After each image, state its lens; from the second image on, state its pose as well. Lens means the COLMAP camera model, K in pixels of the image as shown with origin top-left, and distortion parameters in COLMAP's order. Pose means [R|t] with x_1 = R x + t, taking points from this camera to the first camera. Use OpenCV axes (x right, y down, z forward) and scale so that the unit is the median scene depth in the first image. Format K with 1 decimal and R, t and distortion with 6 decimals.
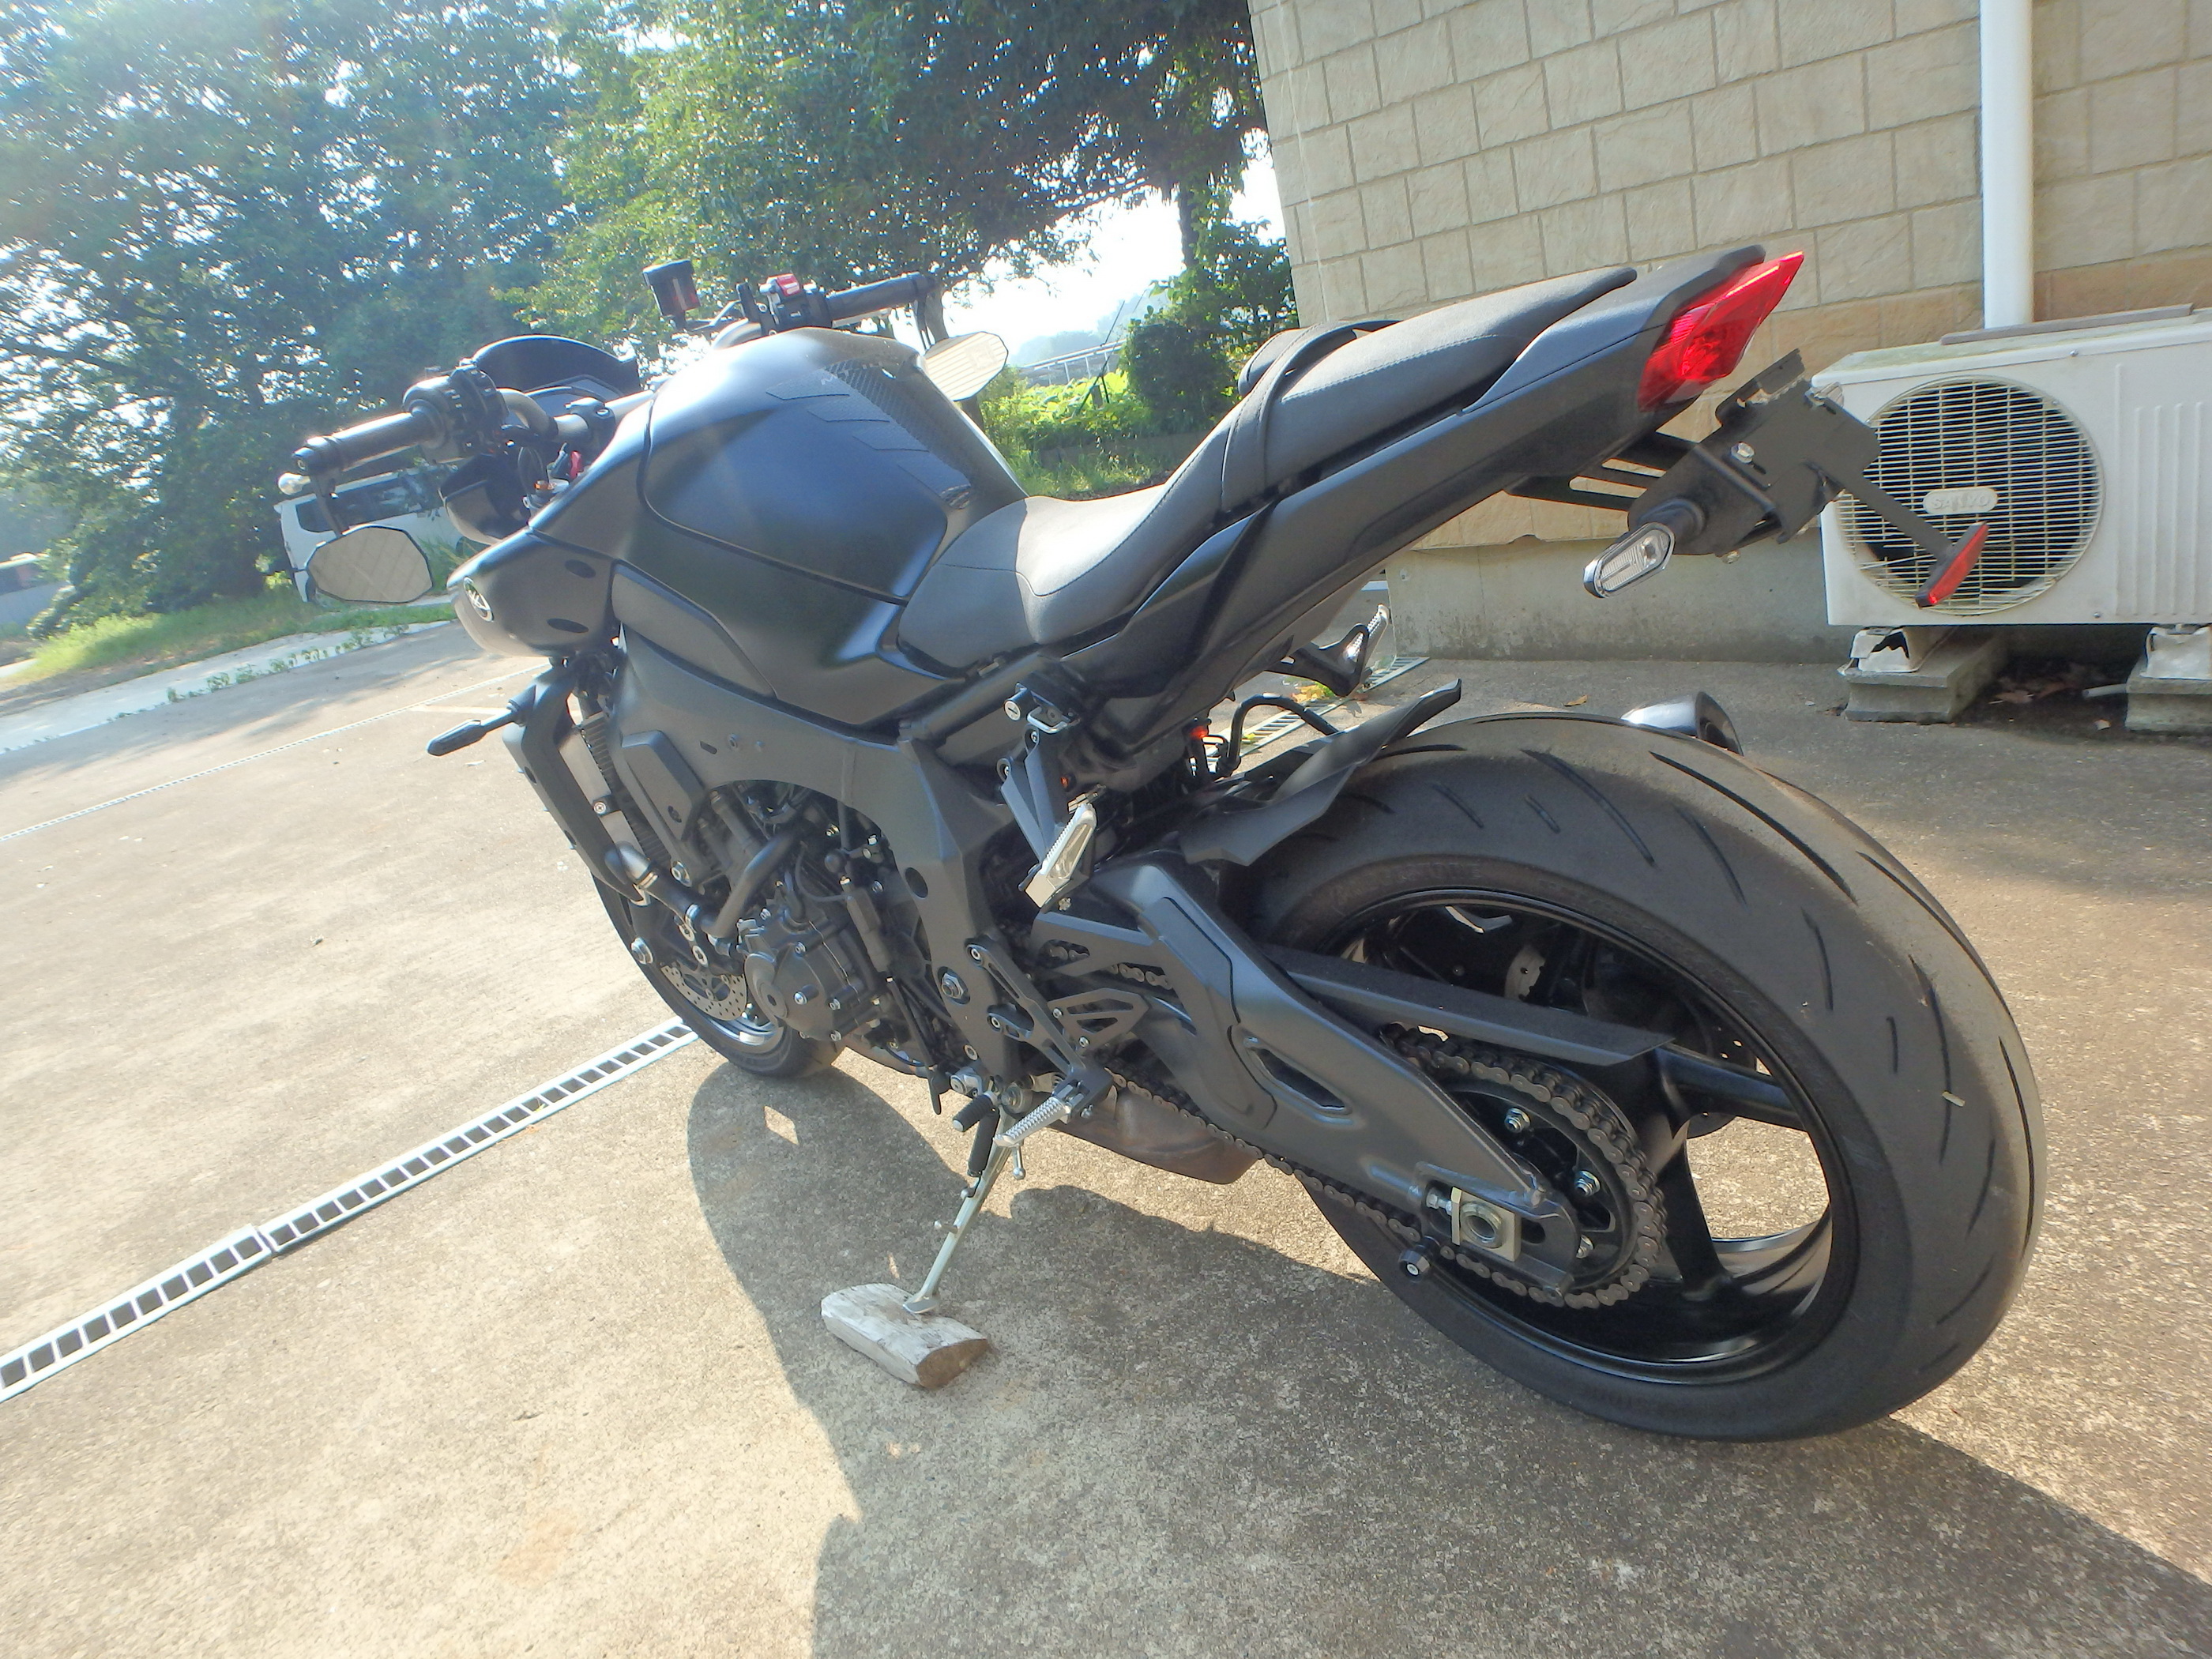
lens RADIAL K [[1388.4, 0, 1155.6], [0, 1388.4, 817.1], [0, 0, 1]] dist [-0.026287, 0.006614]
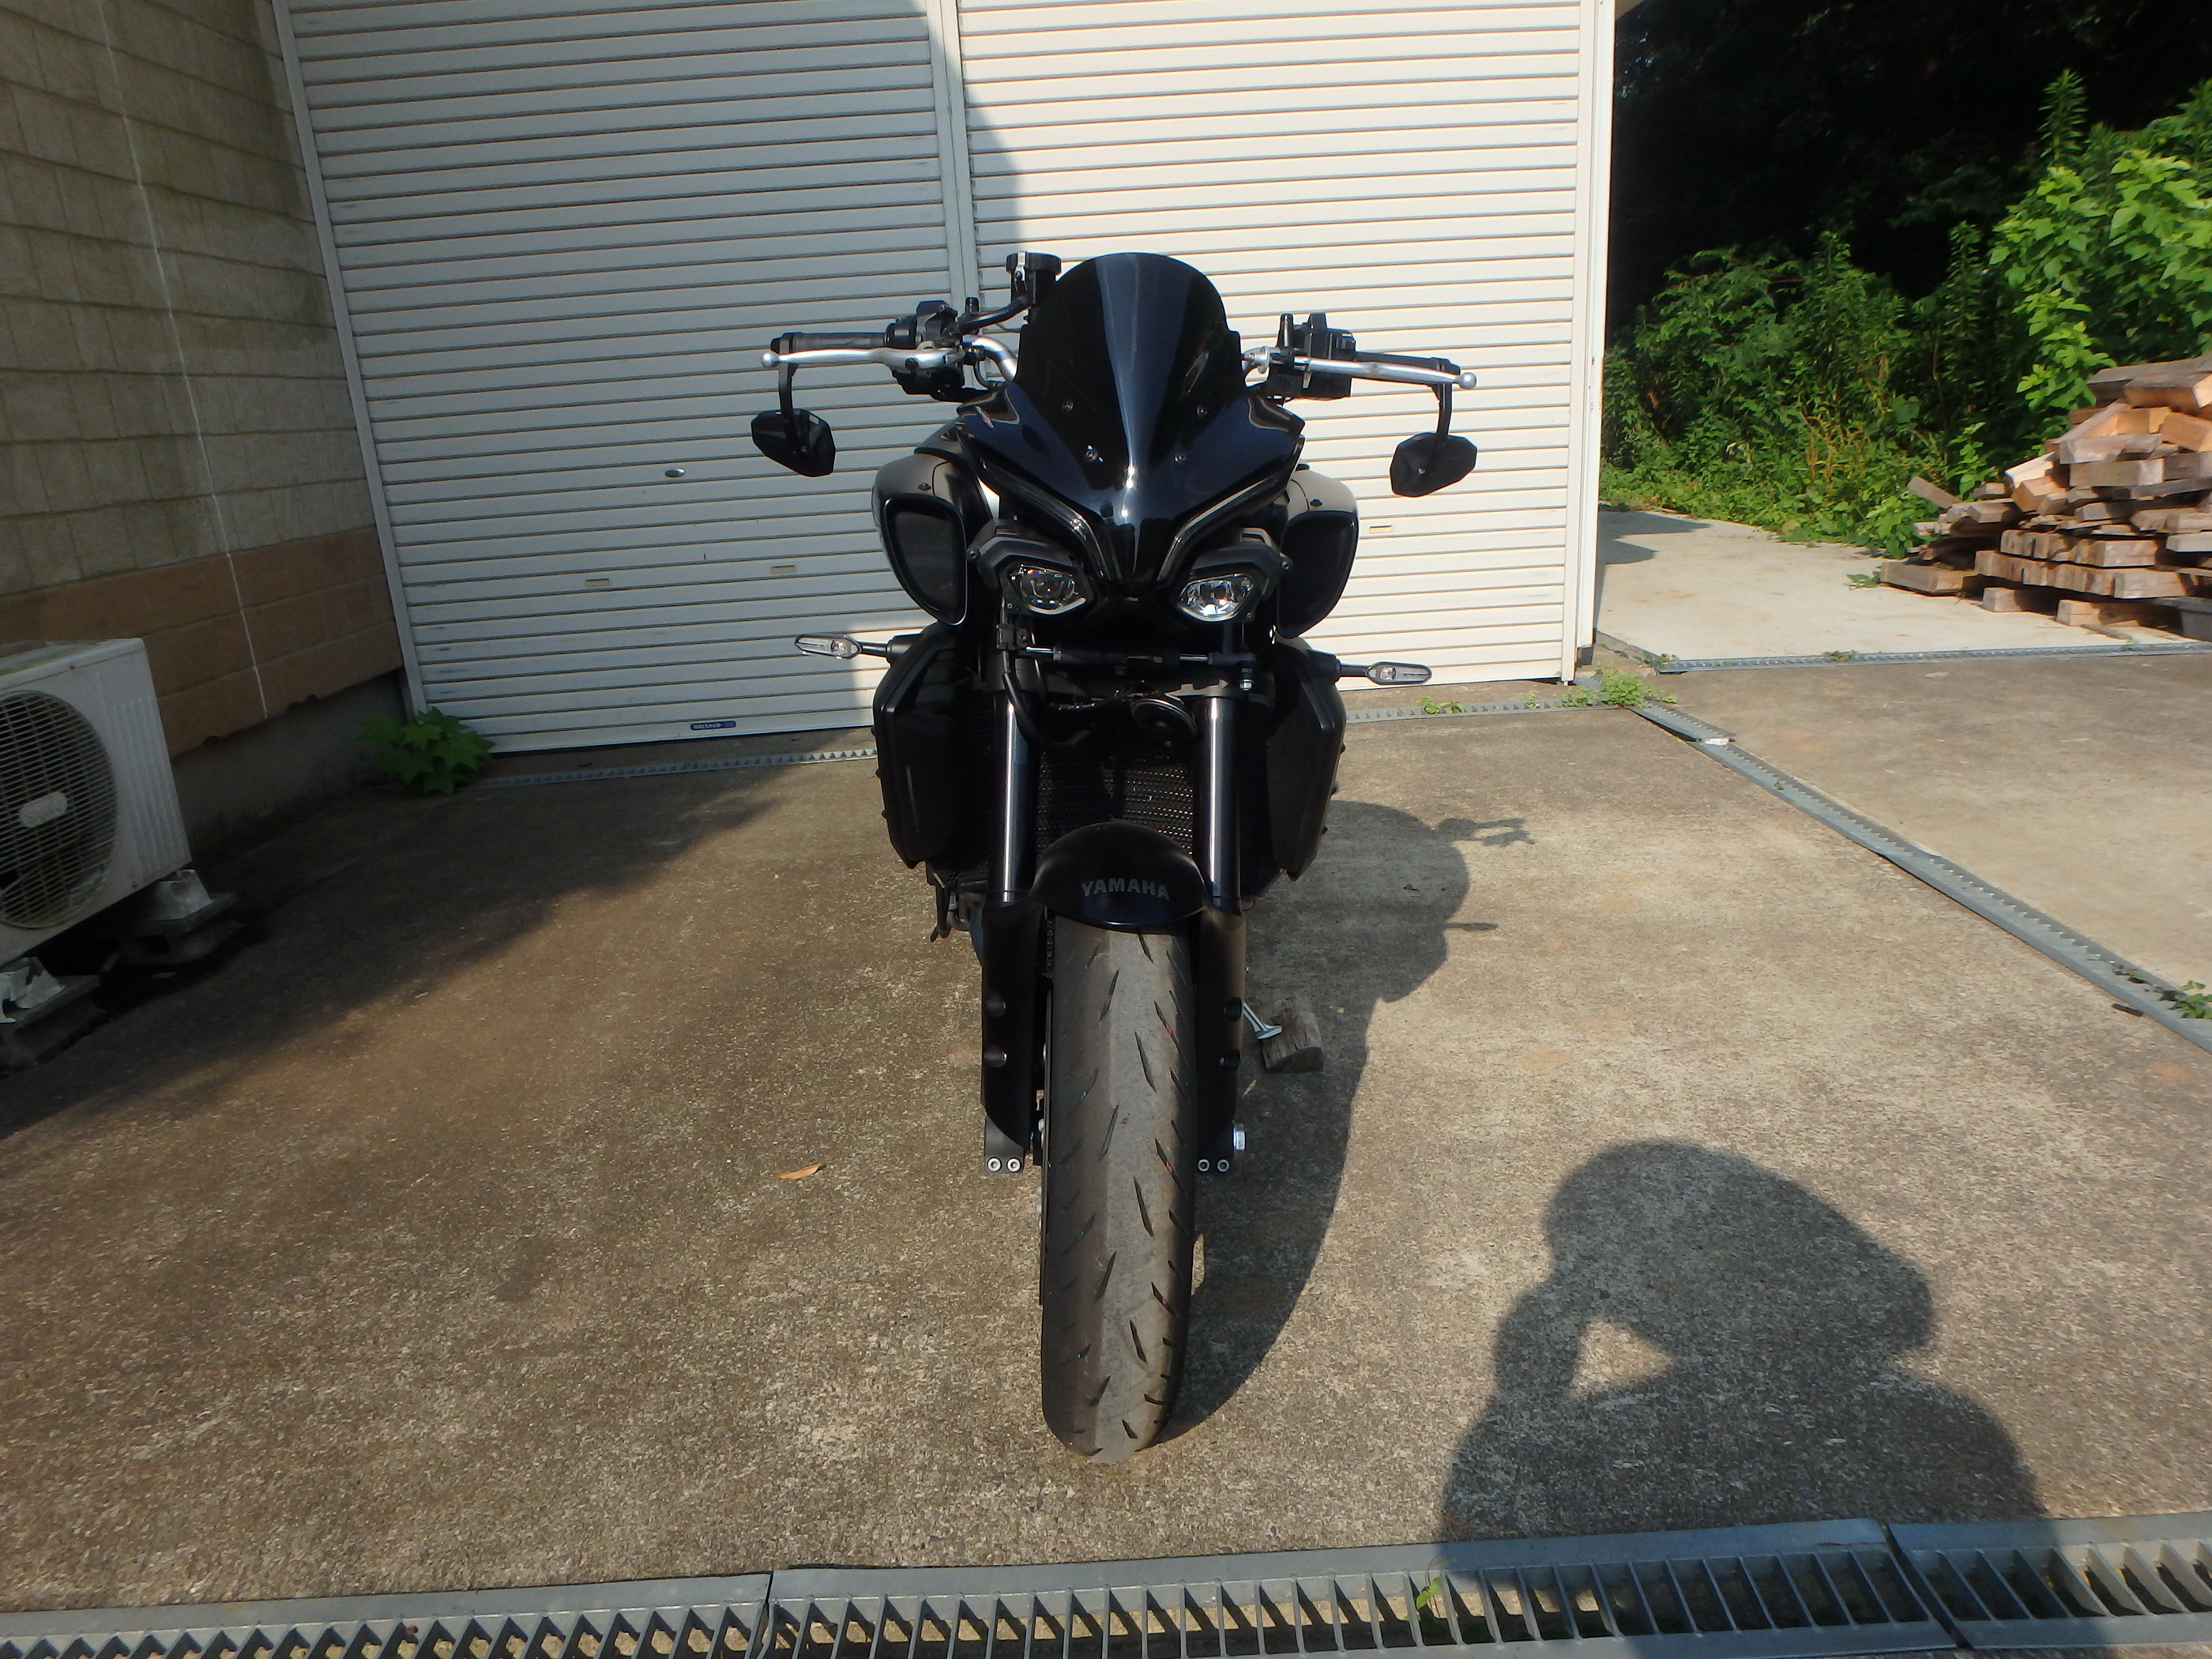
lens RADIAL K [[1390.2, 0, 1106.0], [0, 1390.2, 829.5], [0, 0, 1]] dist [-0.048389, 0.014286]
pose [[-0.670582, 0.011632, 0.741744, -0.658737], [0.414126, 0.835444, 0.361294, -0.244602], [-0.615483, 0.549452, -0.565051, 1.050012]]
